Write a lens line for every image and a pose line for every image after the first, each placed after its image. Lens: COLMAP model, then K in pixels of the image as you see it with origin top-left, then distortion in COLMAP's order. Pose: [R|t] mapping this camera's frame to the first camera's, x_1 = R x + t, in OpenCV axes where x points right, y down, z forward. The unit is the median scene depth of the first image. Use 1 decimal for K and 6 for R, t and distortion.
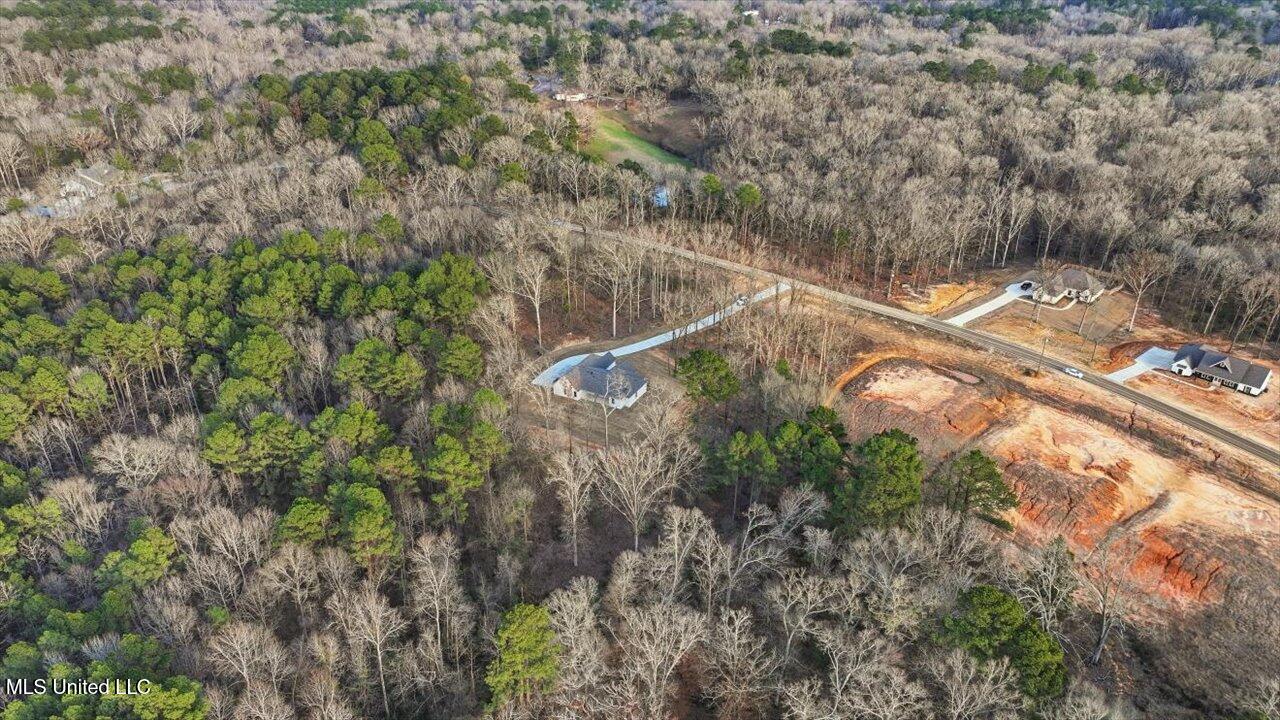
lens RADIAL K [[902.1, 0, 641.8], [0, 902.1, 359.4], [0, 0, 1]] dist [0.000546, 0.010831]
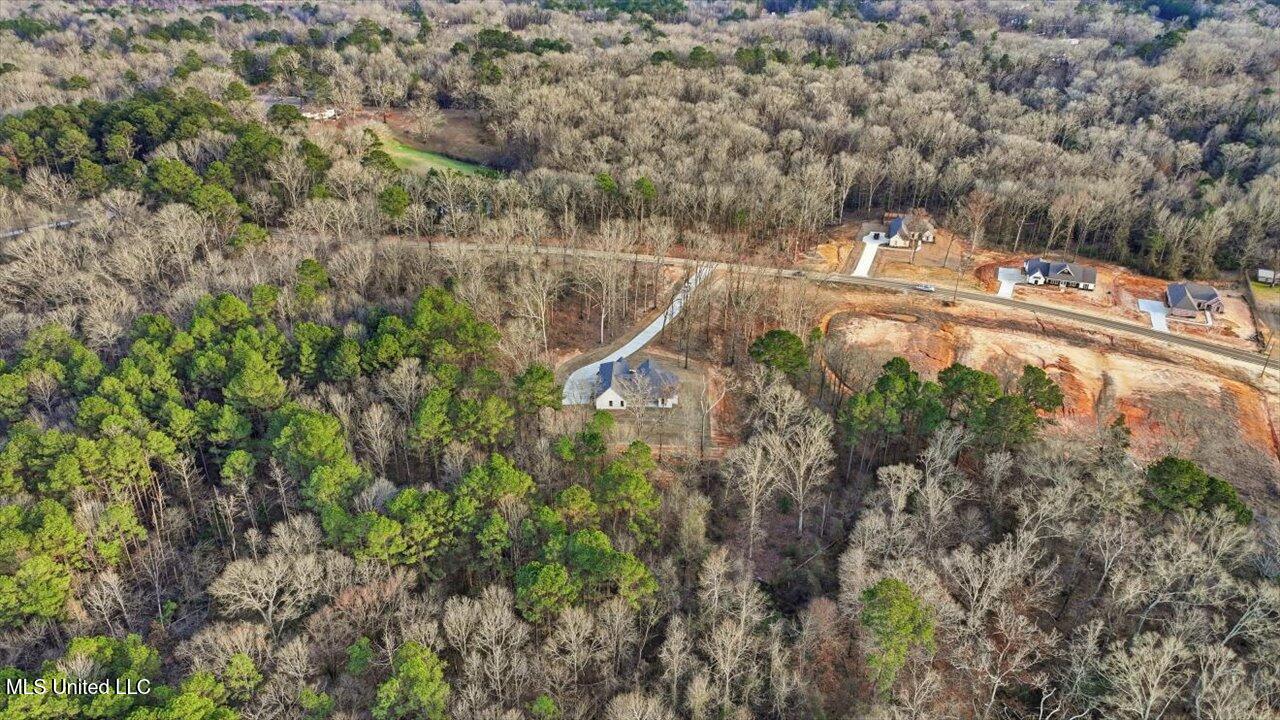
lens RADIAL K [[902.1, 0, 639.9], [0, 902.1, 360.5], [0, 0, 1]] dist [0.000546, 0.010831]
pose [[0.898355, -0.199415, 0.391397, -0.394030], [0.198891, 0.979106, 0.042345, -0.041292], [-0.391663, 0.039805, 0.919247, 0.076856]]
